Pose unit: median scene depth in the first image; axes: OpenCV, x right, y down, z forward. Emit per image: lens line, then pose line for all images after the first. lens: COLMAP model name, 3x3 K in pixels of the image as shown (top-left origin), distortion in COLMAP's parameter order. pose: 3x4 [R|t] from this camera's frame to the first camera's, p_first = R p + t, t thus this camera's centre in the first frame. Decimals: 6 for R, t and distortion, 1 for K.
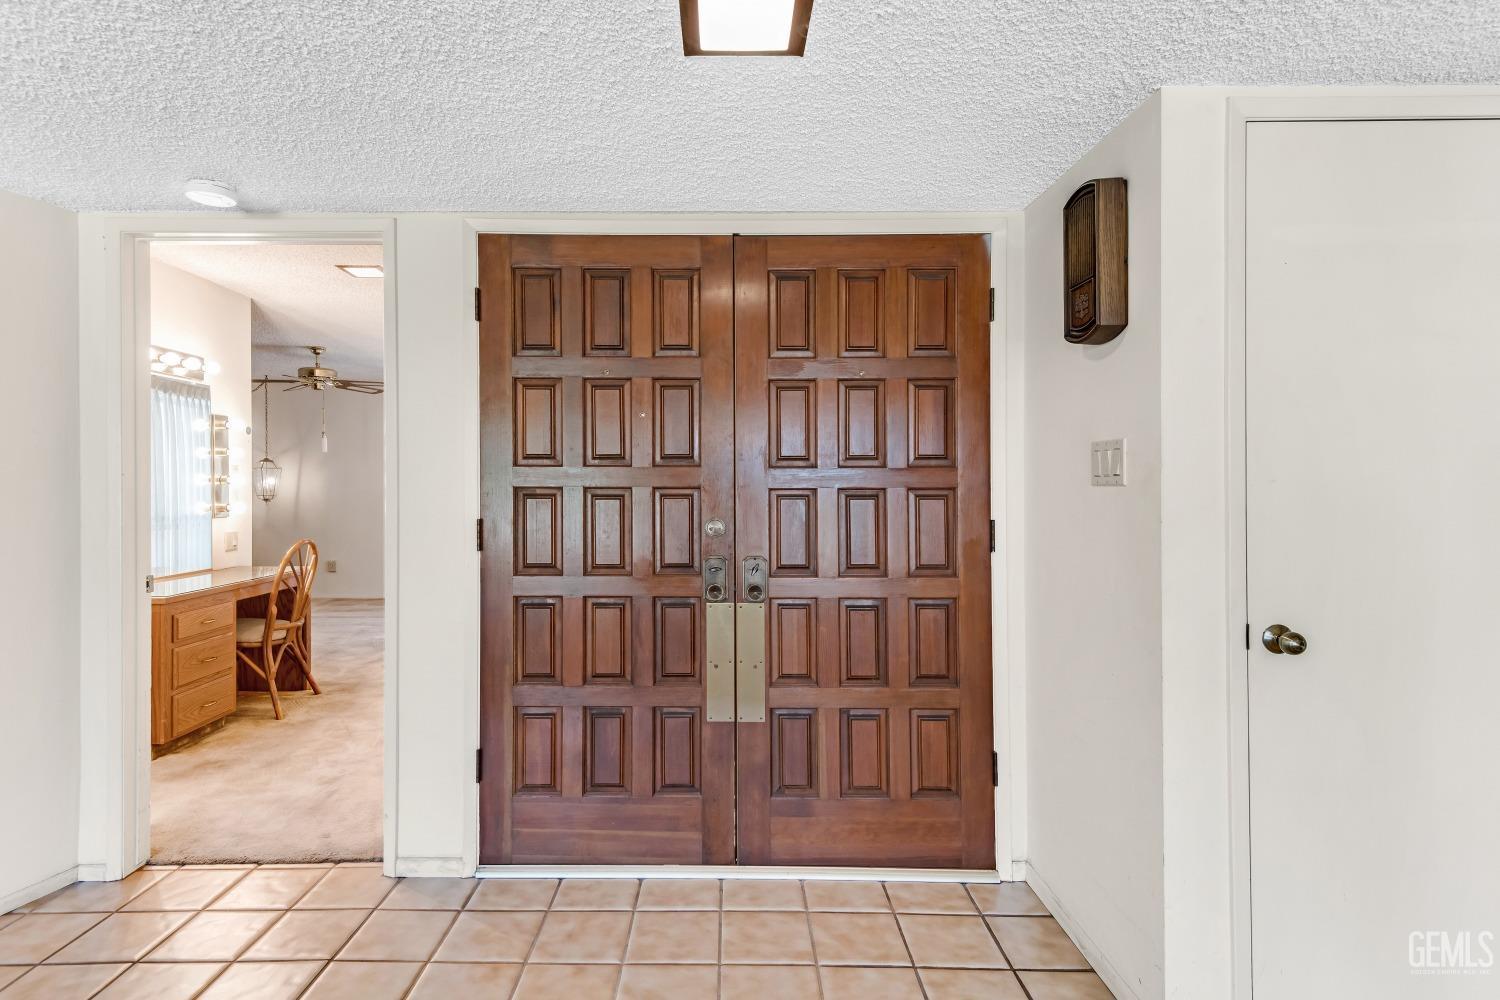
lens RADIAL K [[779.2, 0, 749.3], [0, 779.2, 492.4], [0, 0, 1]] dist [0.058965, -0.037016]
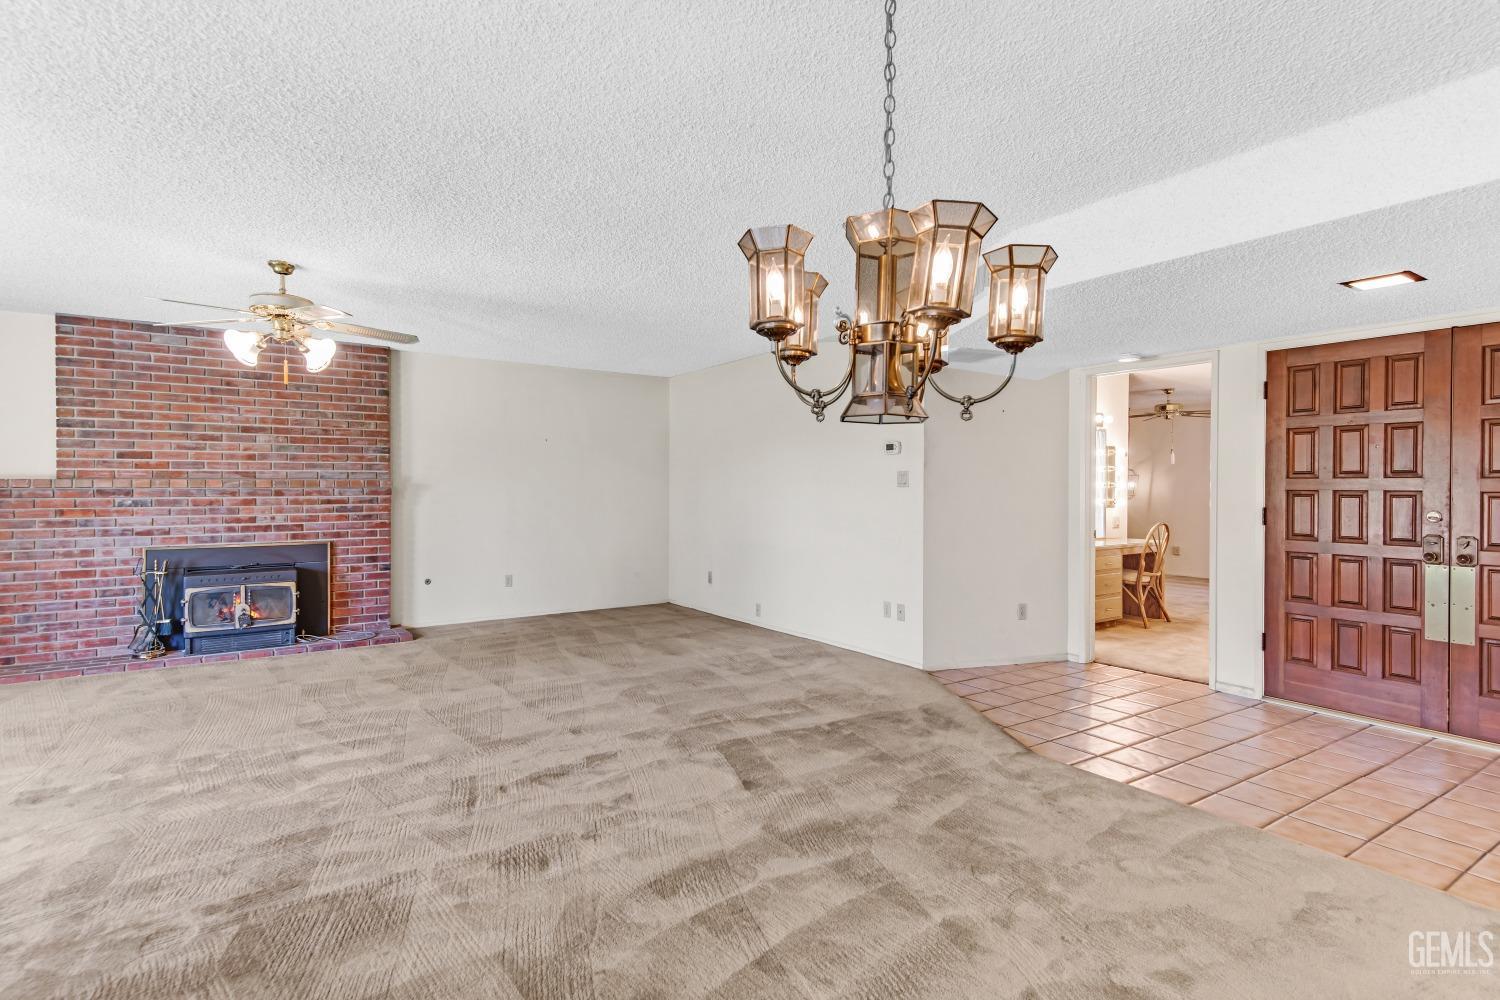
lens RADIAL K [[755.0, 0, 750.8], [0, 755.0, 493.3], [0, 0, 1]] dist [0.053347, -0.029186]
pose [[0.548671, 0.008897, -0.835991, 0.303341], [-0.010079, 0.999941, 0.004027, 0.003783], [0.835977, 0.006217, 0.548729, -0.601393]]
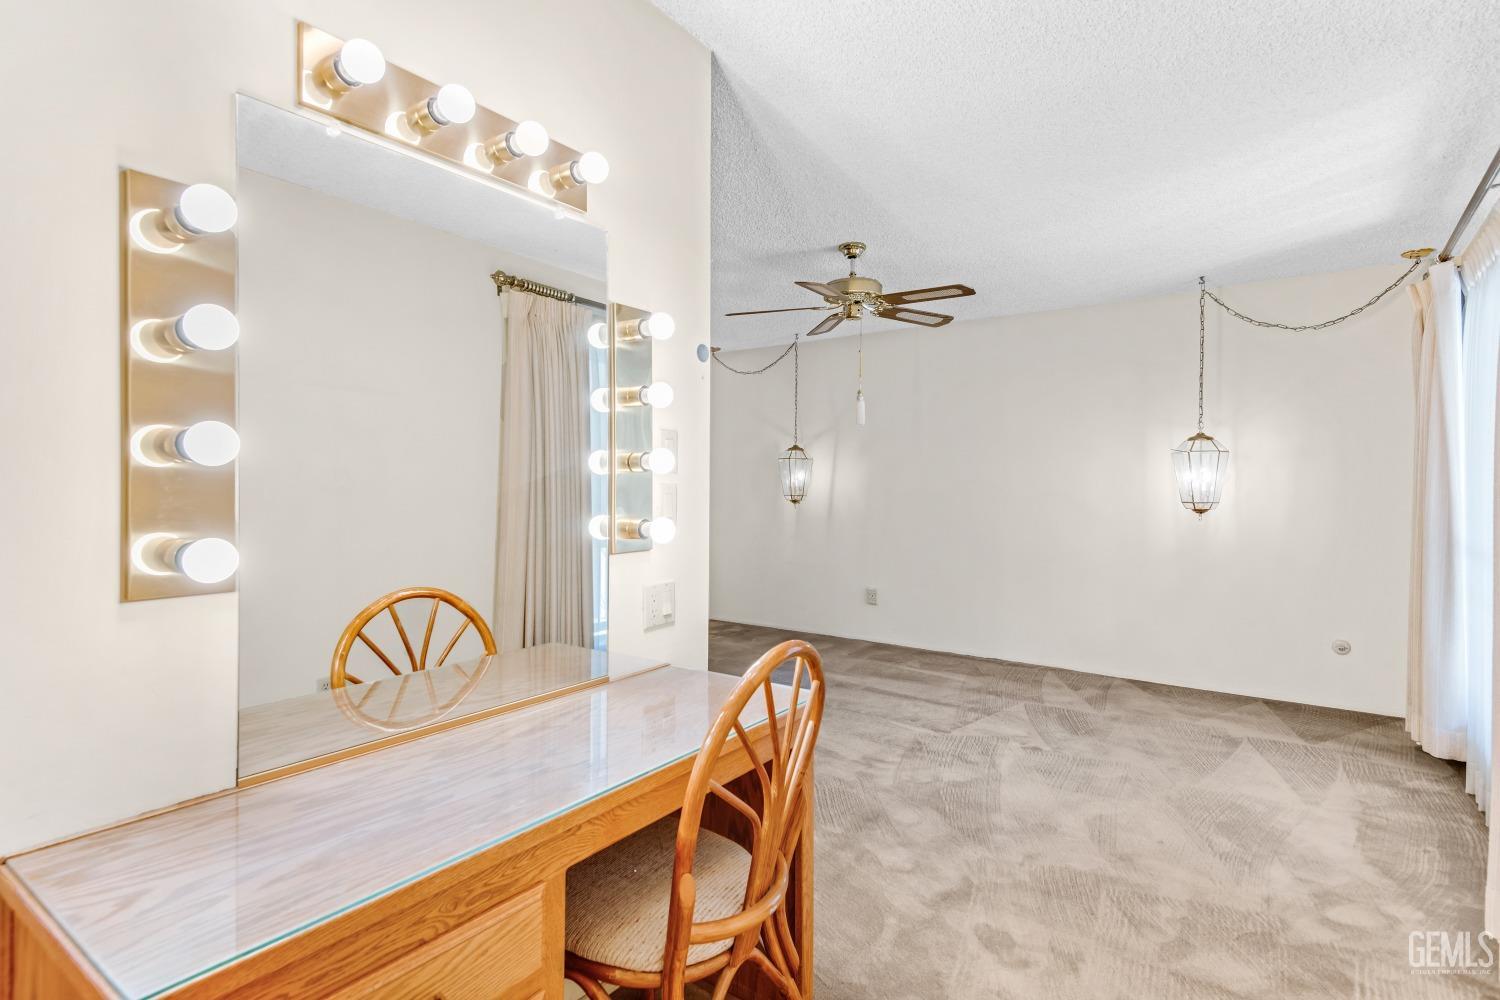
lens RADIAL K [[779.2, 0, 749.3], [0, 779.2, 492.4], [0, 0, 1]] dist [0.058965, -0.037016]
pose [[0.798215, 0.010149, -0.602288, -0.438954], [-0.009865, 0.999944, 0.003776, -0.002373], [0.602292, 0.002927, 0.798270, 0.843174]]
